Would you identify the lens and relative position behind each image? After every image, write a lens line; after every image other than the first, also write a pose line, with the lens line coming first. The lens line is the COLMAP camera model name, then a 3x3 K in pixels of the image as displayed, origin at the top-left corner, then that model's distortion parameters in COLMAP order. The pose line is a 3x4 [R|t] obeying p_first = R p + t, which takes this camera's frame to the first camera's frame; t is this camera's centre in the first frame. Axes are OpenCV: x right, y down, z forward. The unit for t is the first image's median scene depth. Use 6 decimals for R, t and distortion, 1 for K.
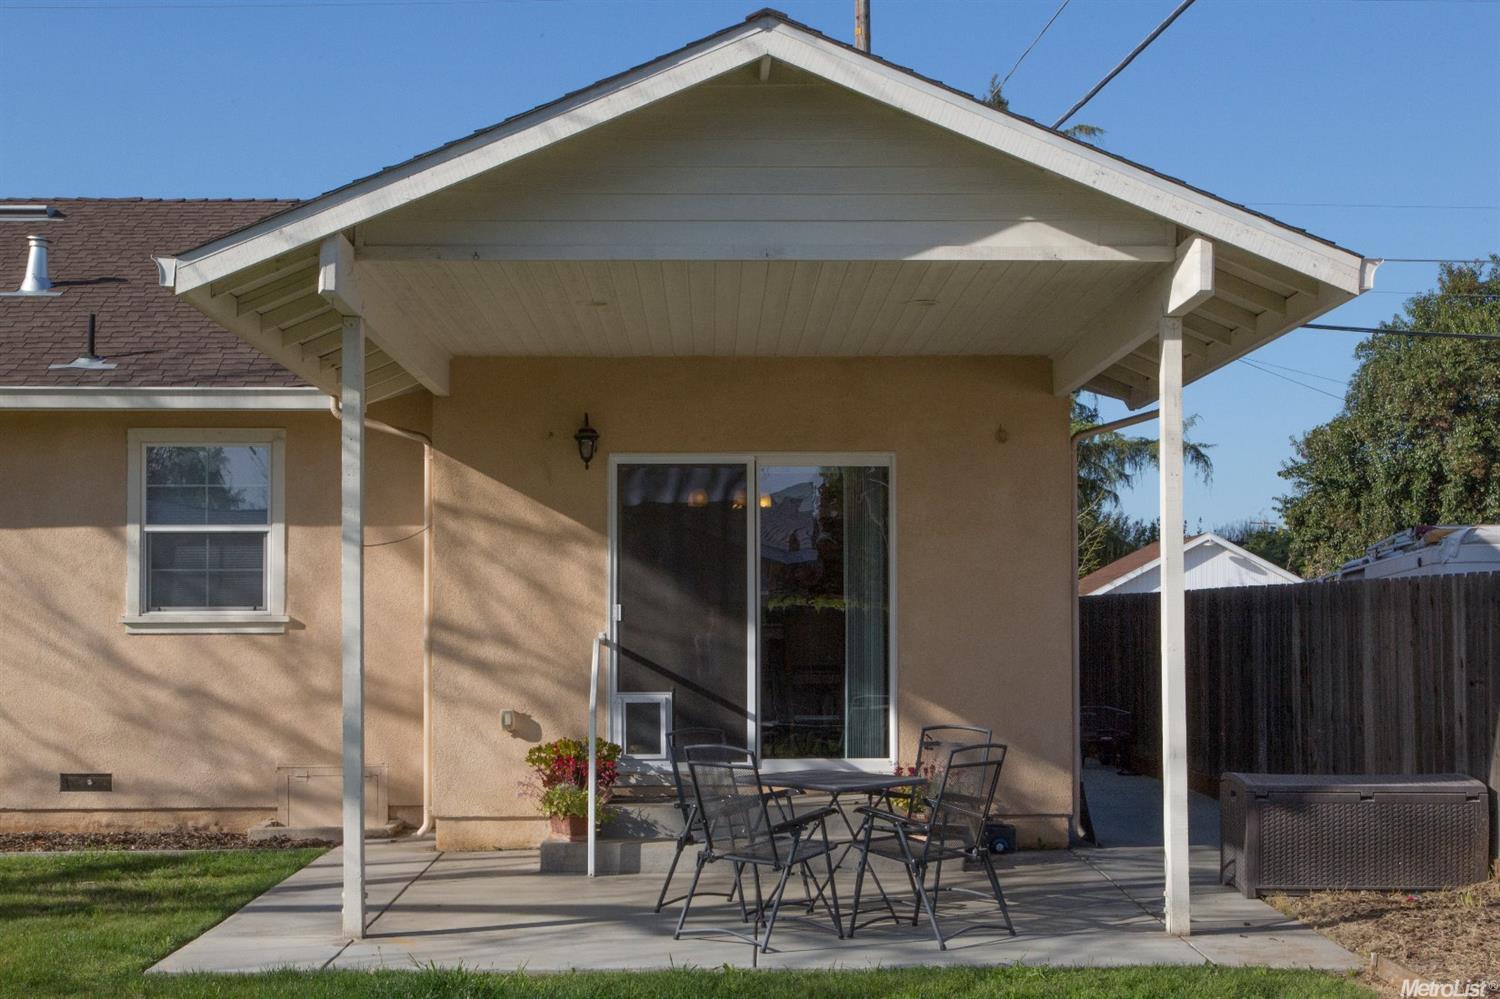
lens RADIAL K [[2208.9, 0, 750.0], [0, 2208.9, 499.5], [0, 0, 1]] dist [0.010101, 0.000690]
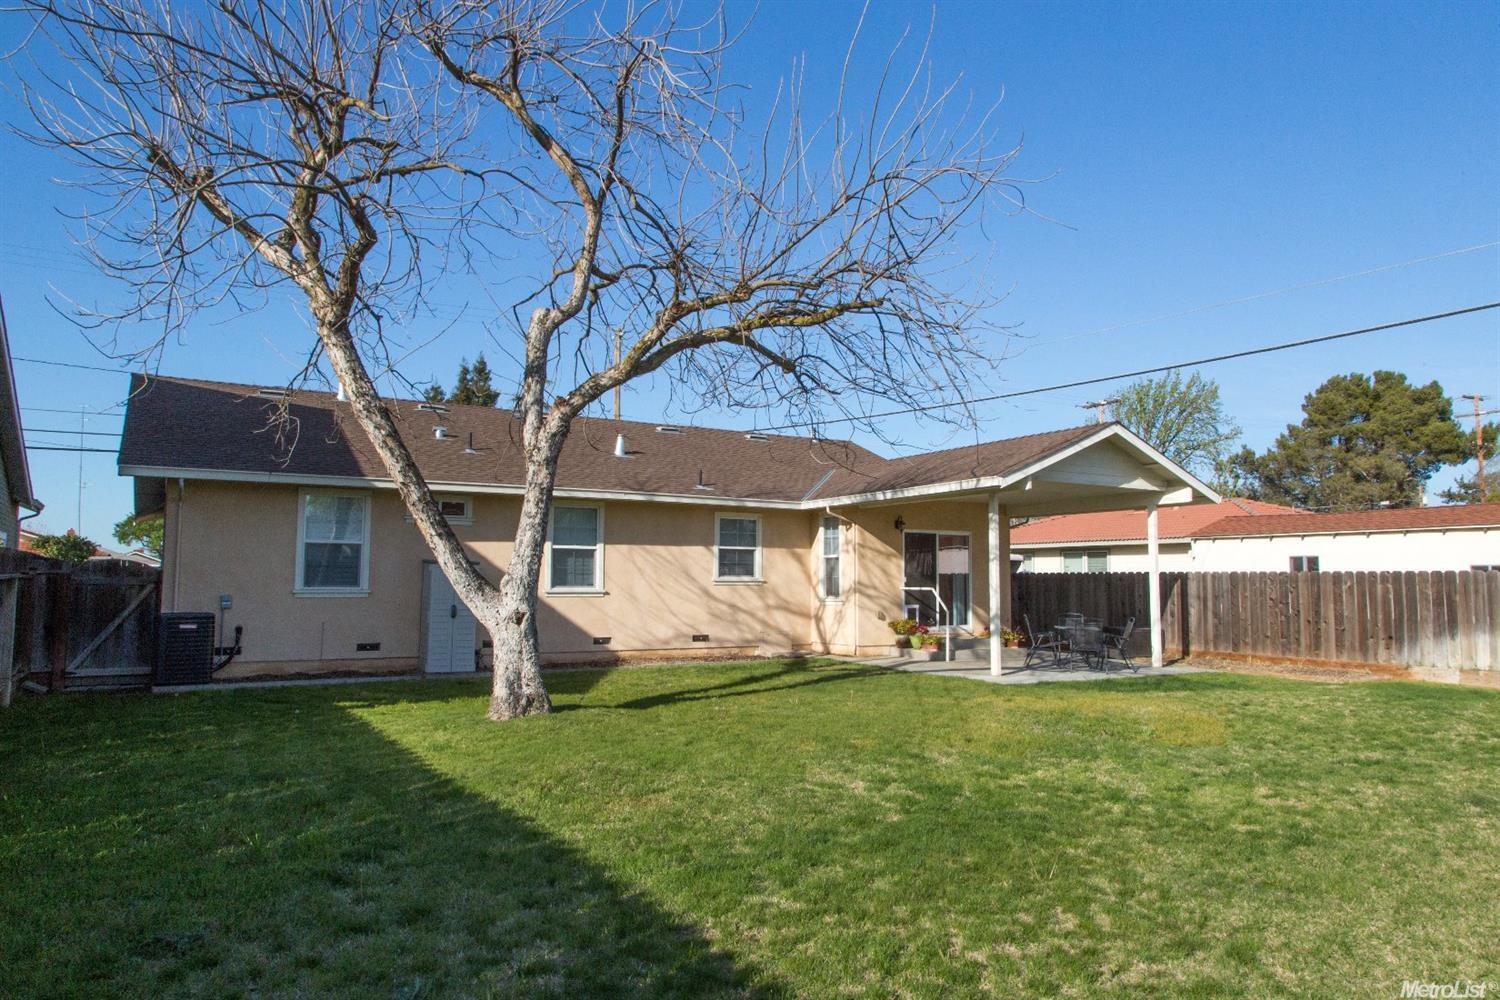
lens RADIAL K [[983.9, 0, 754.9], [0, 983.9, 505.9], [0, 0, 1]] dist [-0.001126, 0.001487]
pose [[0.887820, 0.046138, 0.457872, -0.811916], [-0.035150, 0.998854, -0.032495, -0.000472], [-0.458847, 0.012755, 0.888424, -0.131480]]
